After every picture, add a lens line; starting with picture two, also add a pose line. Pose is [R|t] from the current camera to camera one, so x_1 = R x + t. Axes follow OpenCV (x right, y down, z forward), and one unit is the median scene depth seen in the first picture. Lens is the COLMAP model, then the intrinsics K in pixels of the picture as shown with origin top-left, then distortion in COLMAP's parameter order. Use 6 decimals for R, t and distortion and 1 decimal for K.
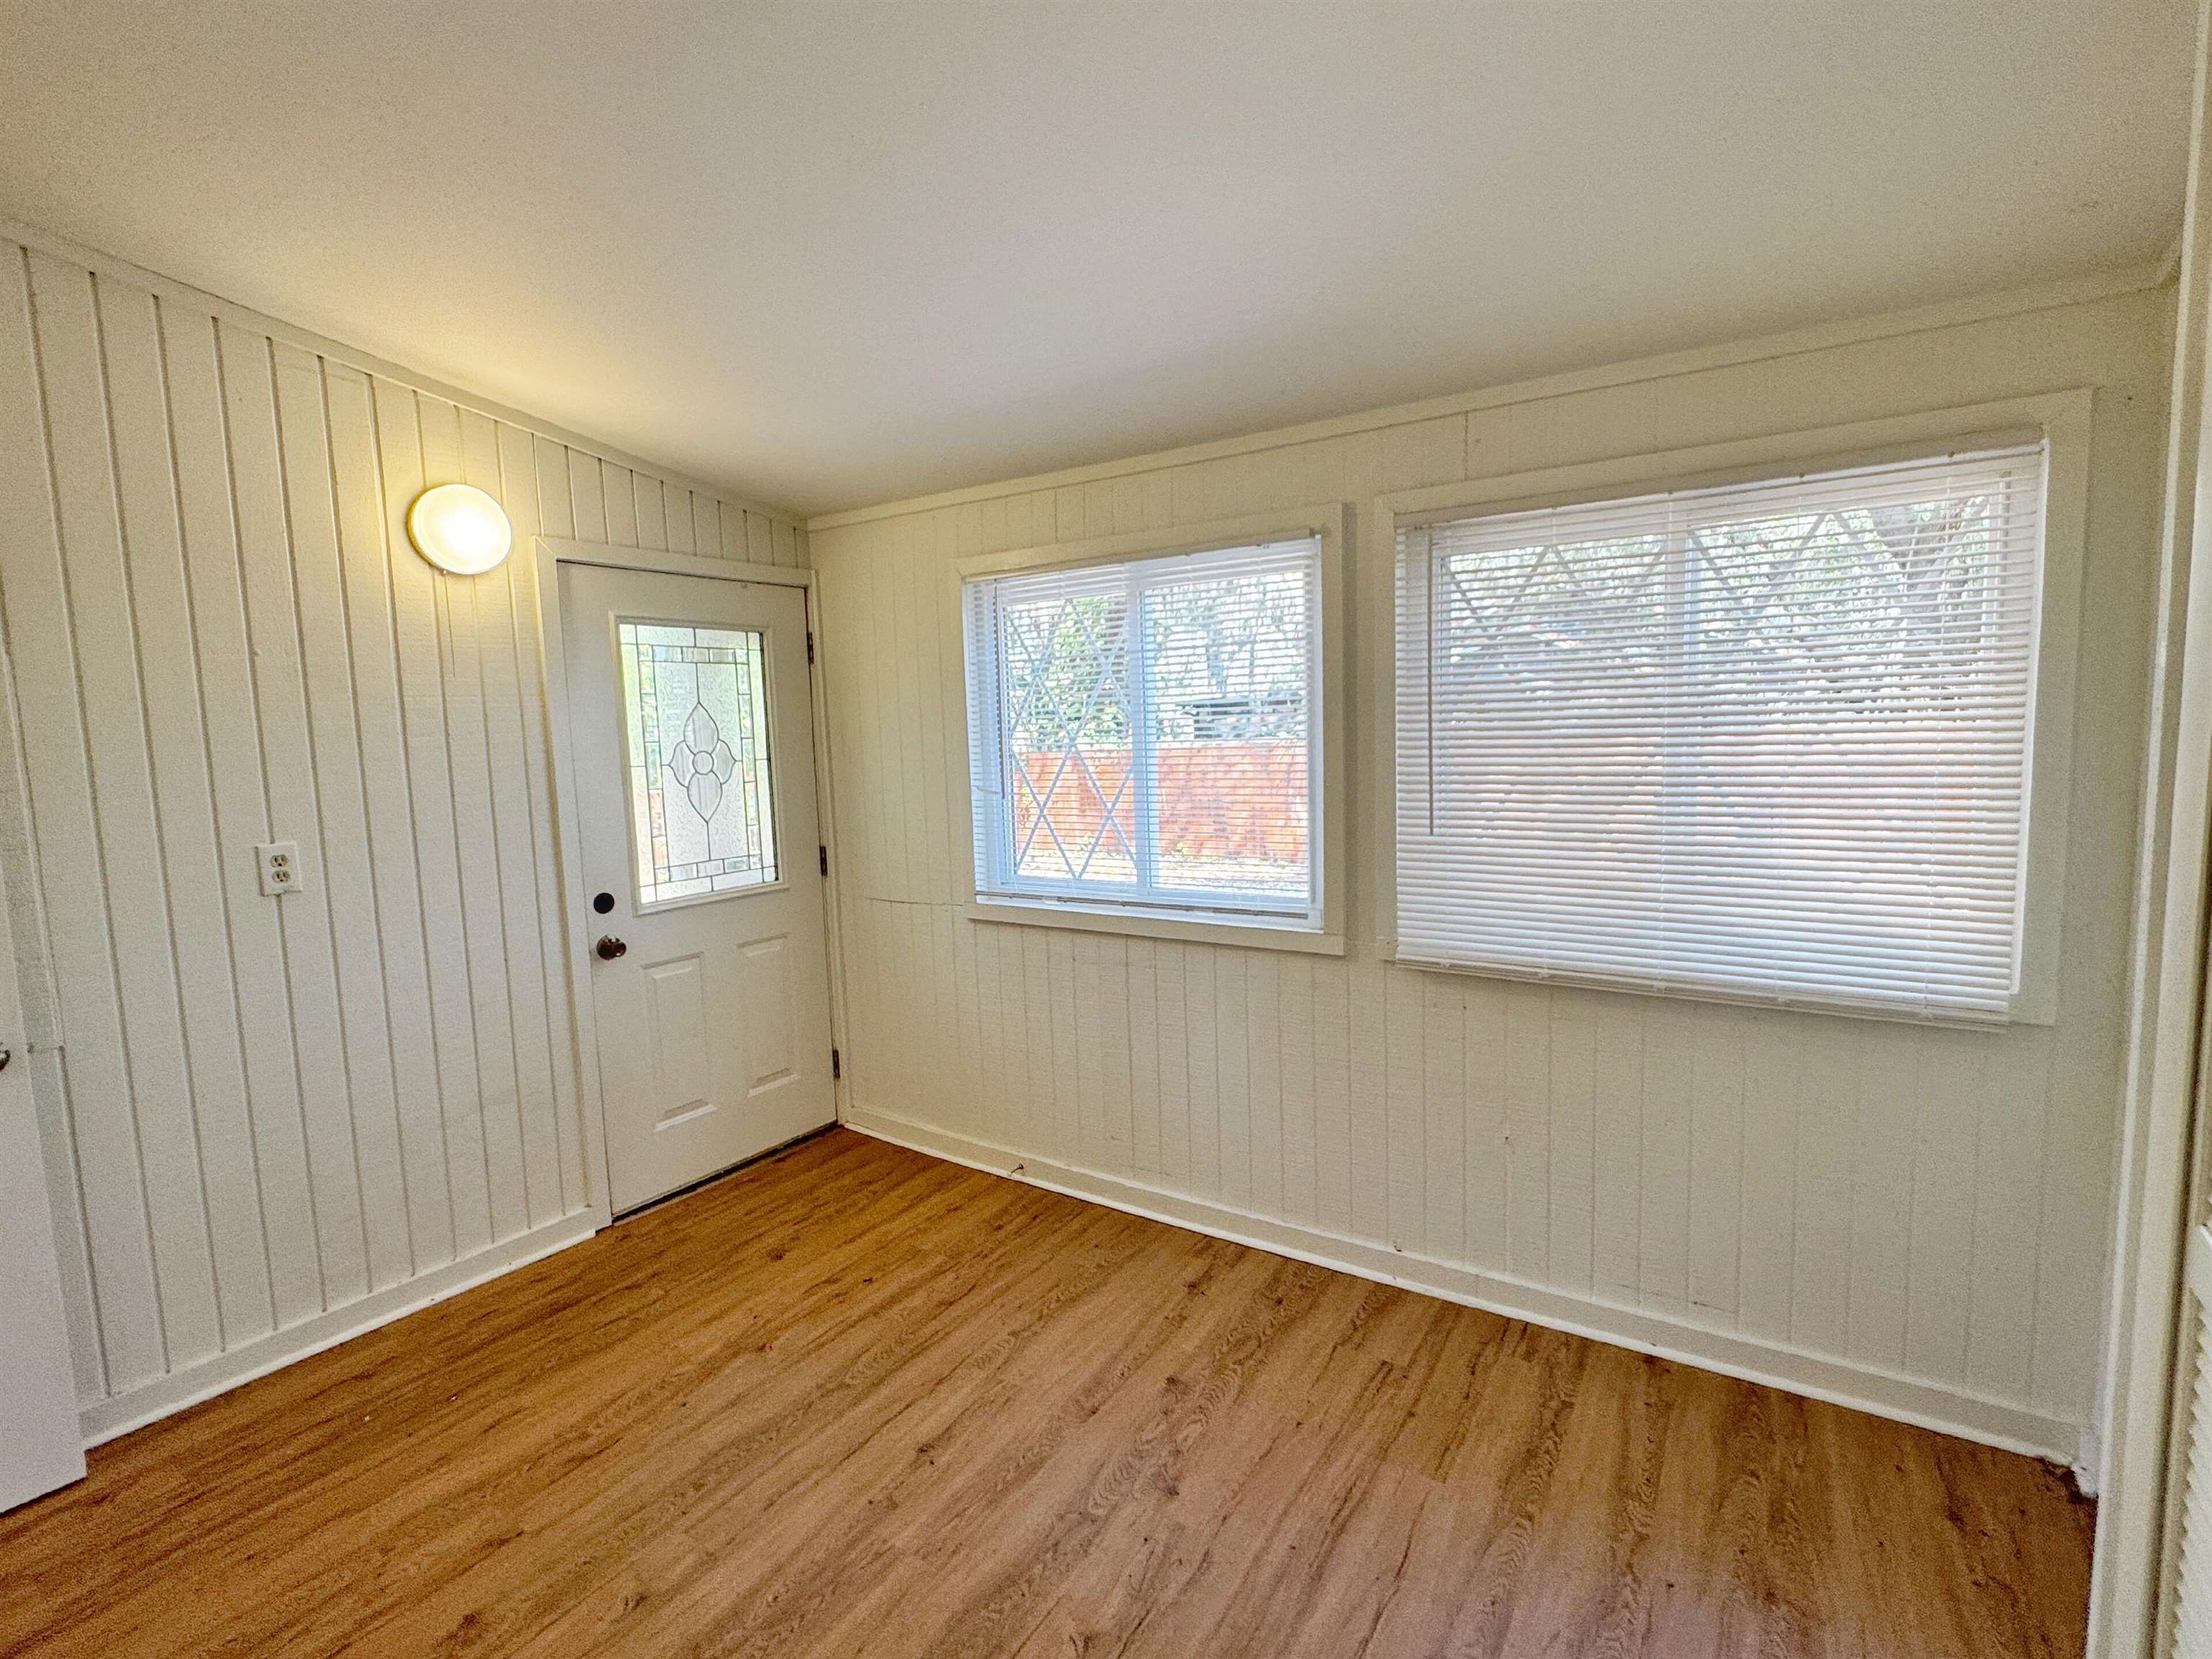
lens RADIAL K [[1037.2, 0, 1111.5], [0, 1037.2, 833.7], [0, 0, 1]] dist [0.000999, 0.000635]
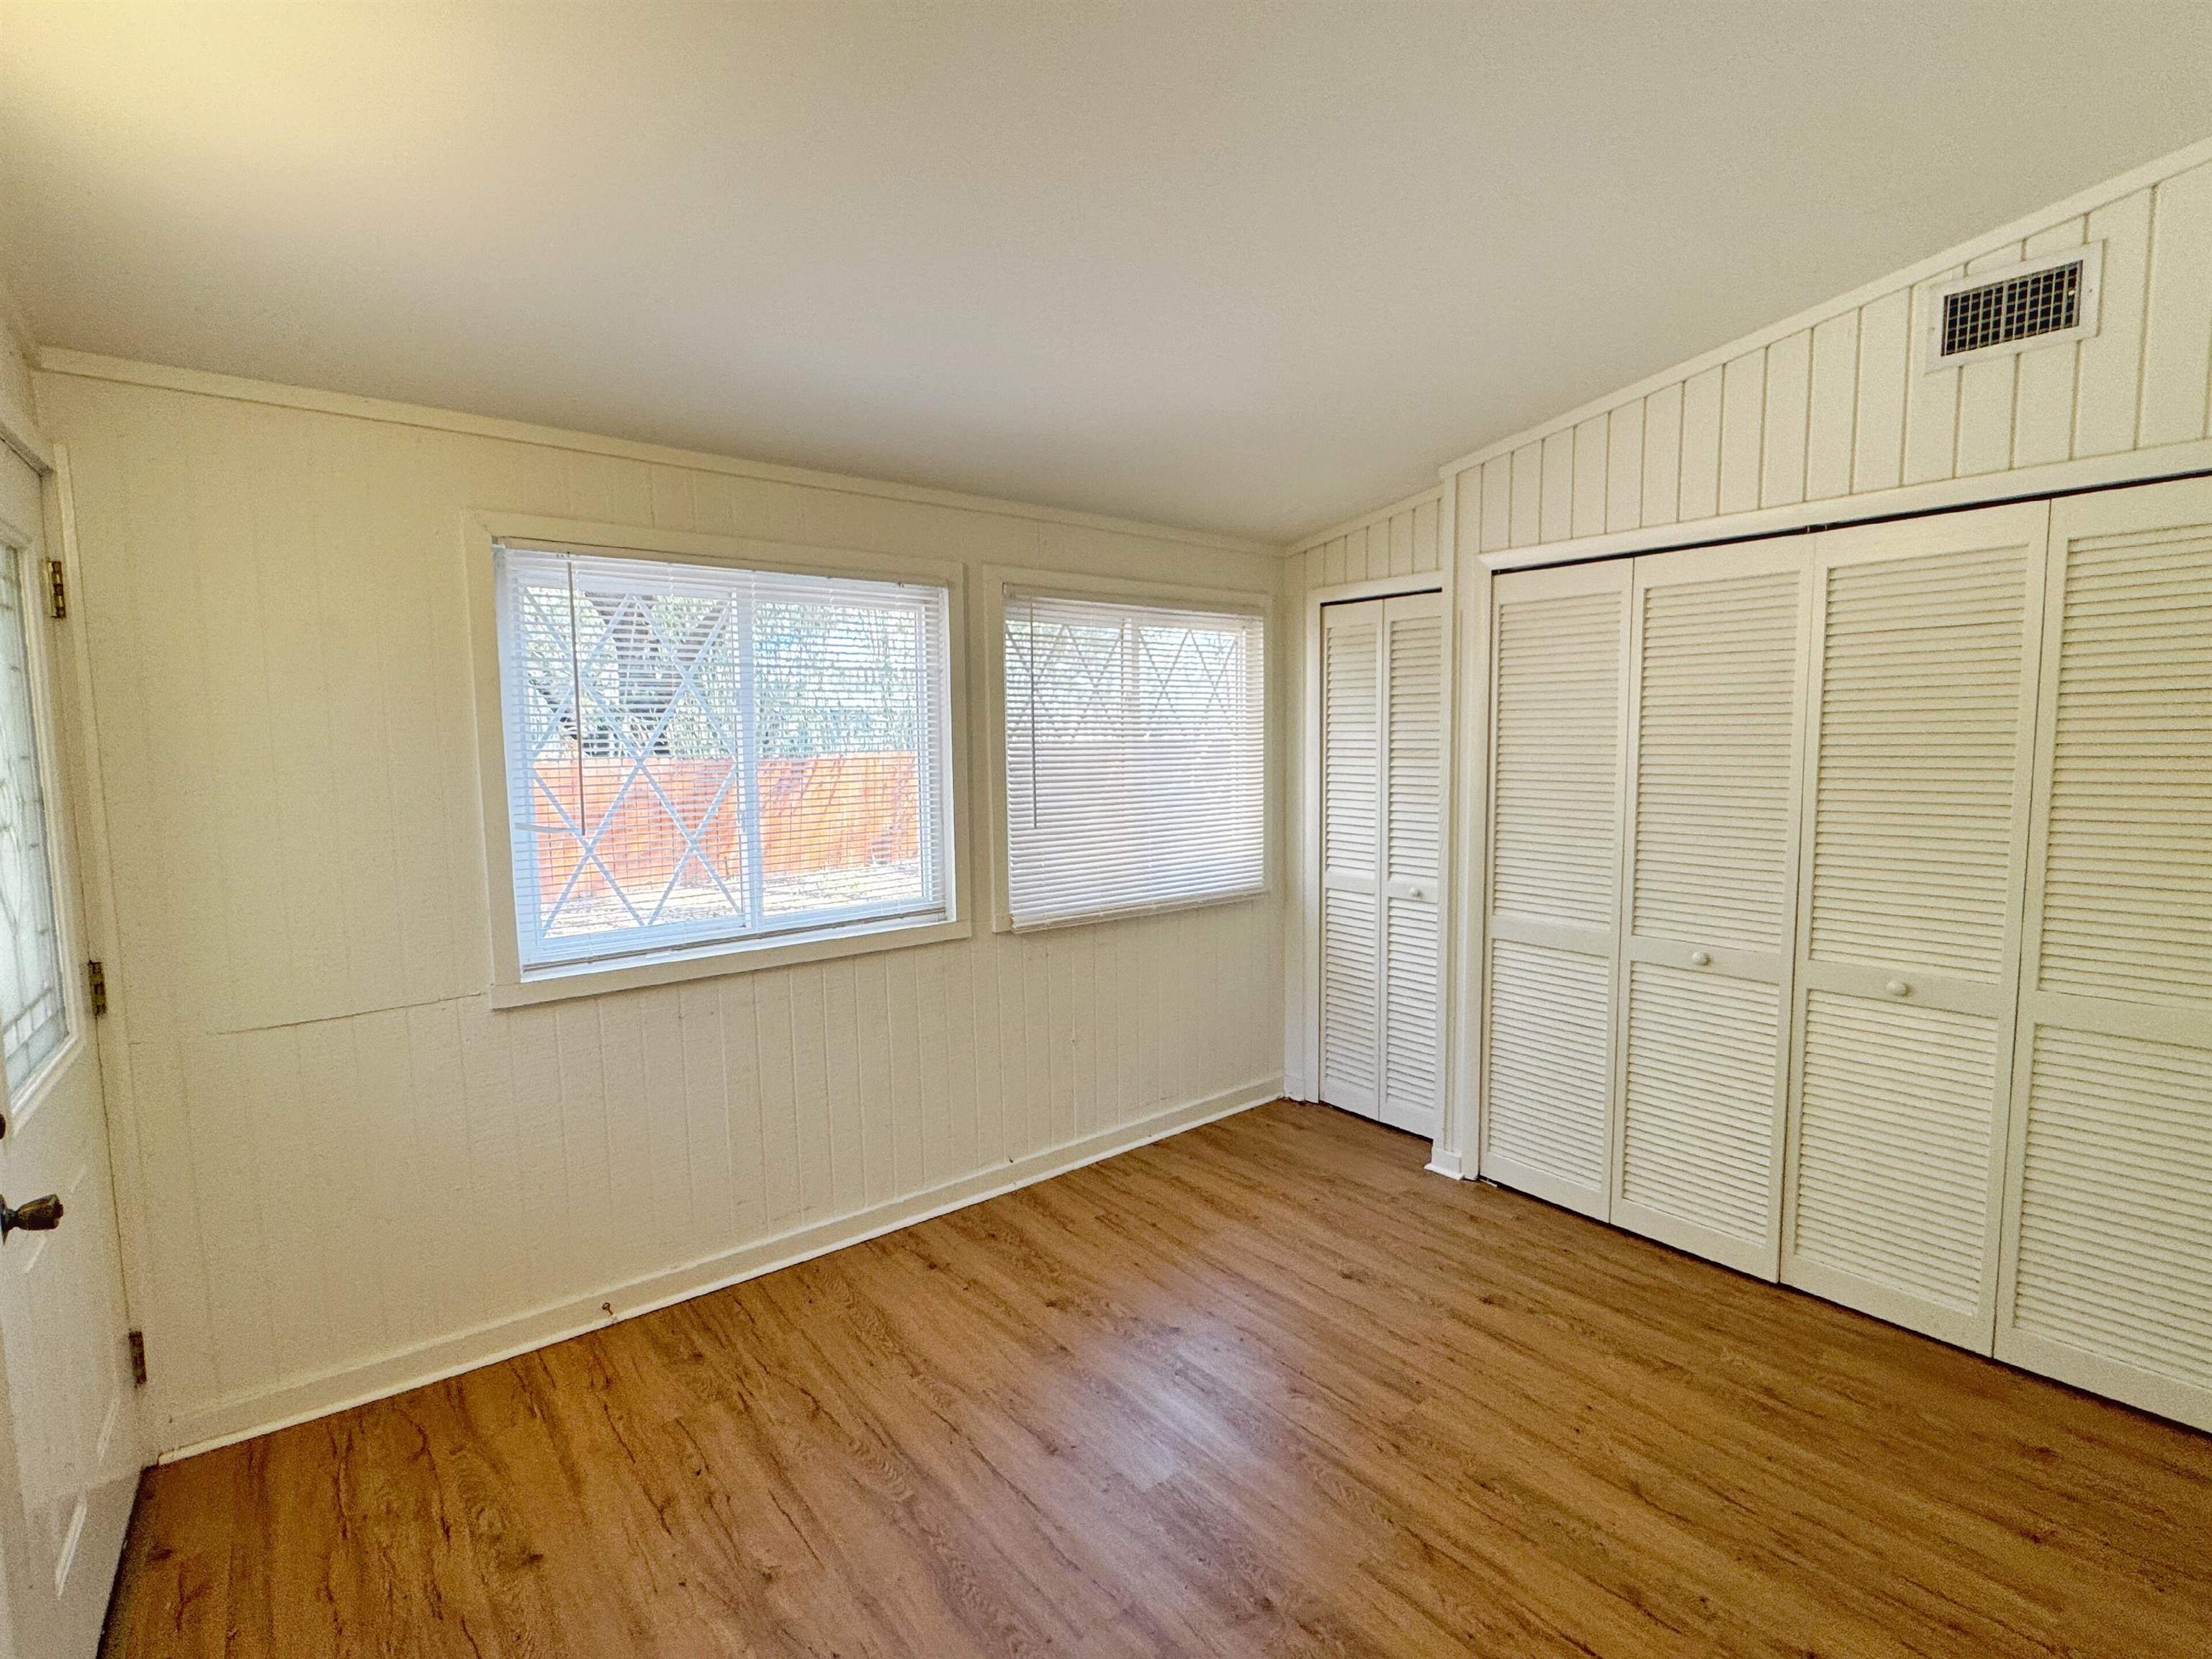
lens RADIAL K [[1040.8, 0, 1106.0], [0, 1040.8, 829.5], [0, 0, 1]] dist [0.000907, 0.000208]
pose [[0.312045, -0.063542, 0.947940, -0.876168], [0.099950, 0.994420, 0.033756, -0.031654], [-0.944795, 0.084214, 0.316654, 0.464810]]
